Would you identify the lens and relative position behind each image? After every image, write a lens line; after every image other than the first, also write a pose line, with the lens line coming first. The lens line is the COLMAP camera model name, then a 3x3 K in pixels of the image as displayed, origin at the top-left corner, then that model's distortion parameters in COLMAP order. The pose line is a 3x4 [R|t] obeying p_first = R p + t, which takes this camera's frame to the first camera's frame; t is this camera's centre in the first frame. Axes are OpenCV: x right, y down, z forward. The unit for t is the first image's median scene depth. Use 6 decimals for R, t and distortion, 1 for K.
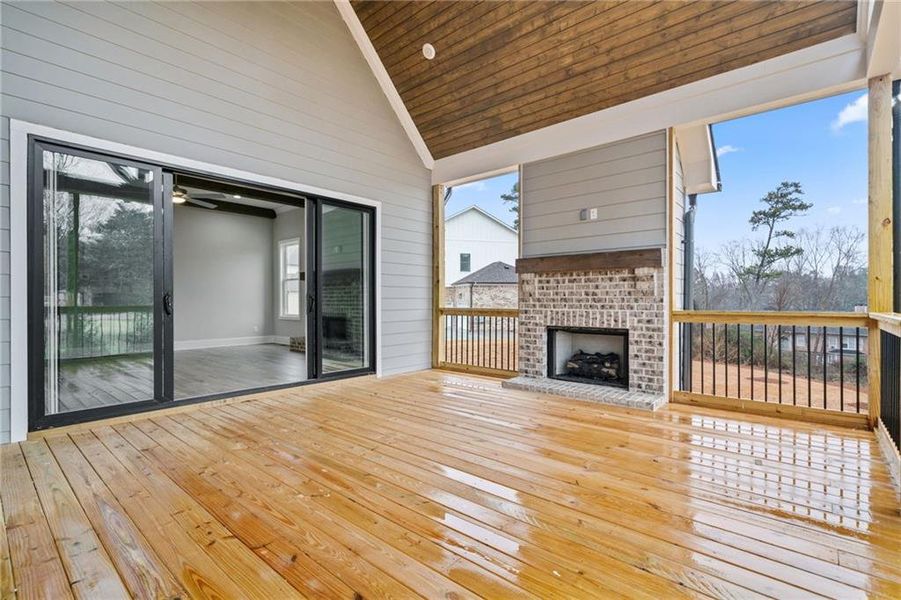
lens RADIAL K [[418.8, 0, 450.5], [0, 418.8, 300.0], [0, 0, 1]] dist [-0.000102, -0.000020]
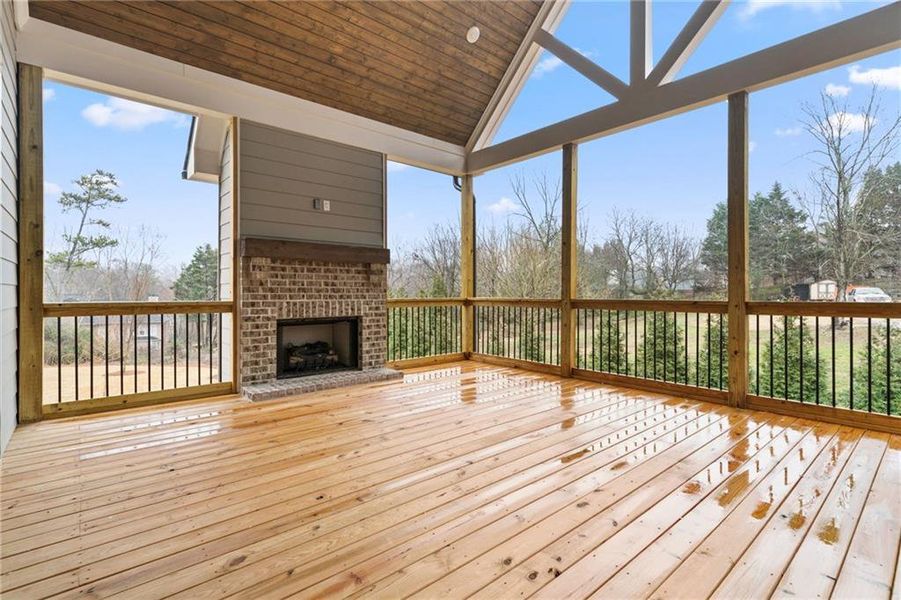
lens RADIAL K [[426.1, 0, 450.4], [0, 426.1, 290.8], [0, 0, 1]] dist [-0.000297, -0.000089]
pose [[0.142655, 0.004369, 0.989763, -0.614583], [-0.003275, 0.999987, -0.003942, 0.004117], [-0.989767, -0.002679, 0.142667, 0.532992]]
